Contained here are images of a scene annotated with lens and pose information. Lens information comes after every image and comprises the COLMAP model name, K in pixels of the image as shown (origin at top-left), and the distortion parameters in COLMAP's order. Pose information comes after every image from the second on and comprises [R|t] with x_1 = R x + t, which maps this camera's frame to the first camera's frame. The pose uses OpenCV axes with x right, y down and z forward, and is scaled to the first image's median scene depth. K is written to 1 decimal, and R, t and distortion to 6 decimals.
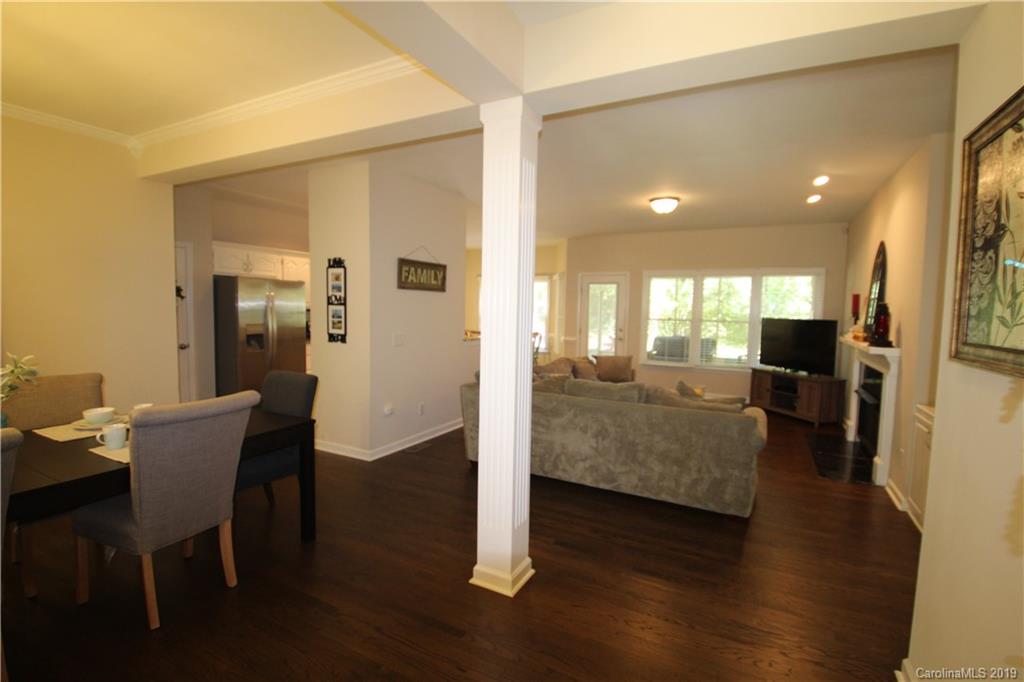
lens RADIAL K [[477.4, 0, 512.0], [0, 477.4, 341.0], [0, 0, 1]] dist [0.031699, -0.038006]
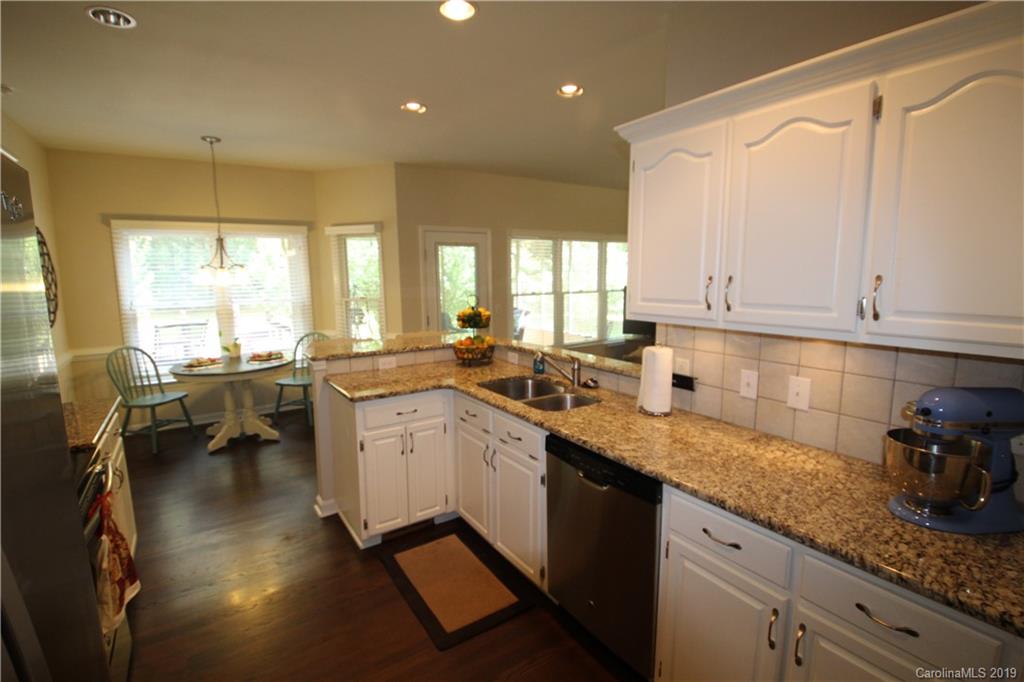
lens RADIAL K [[477.4, 0, 512.0], [0, 477.4, 341.0], [0, 0, 1]] dist [0.031699, -0.038006]
pose [[0.469965, -0.147997, 0.870190, -0.432123], [0.087960, 0.988789, 0.120663, -0.073967], [-0.878291, 0.019835, 0.477714, 0.740997]]
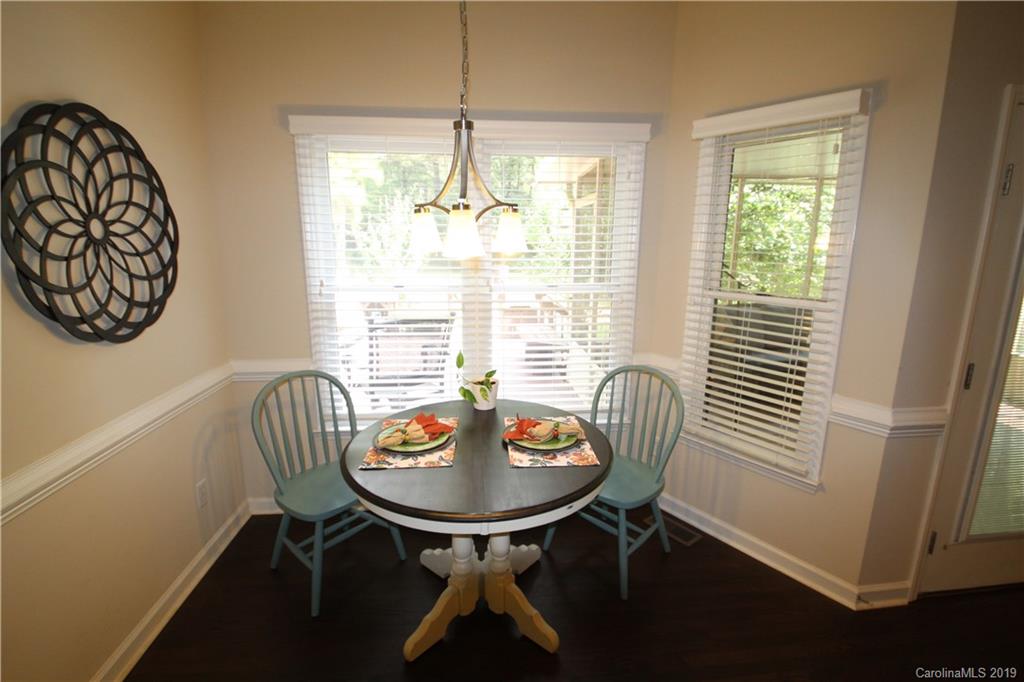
lens RADIAL K [[490.4, 0, 512.0], [0, 490.4, 341.0], [0, 0, 1]] dist [0.031516, -0.028504]
pose [[0.839709, -0.125016, 0.528450, -0.179193], [0.047986, 0.986415, 0.157108, -0.099477], [-0.540912, -0.106567, 0.834301, 1.132394]]
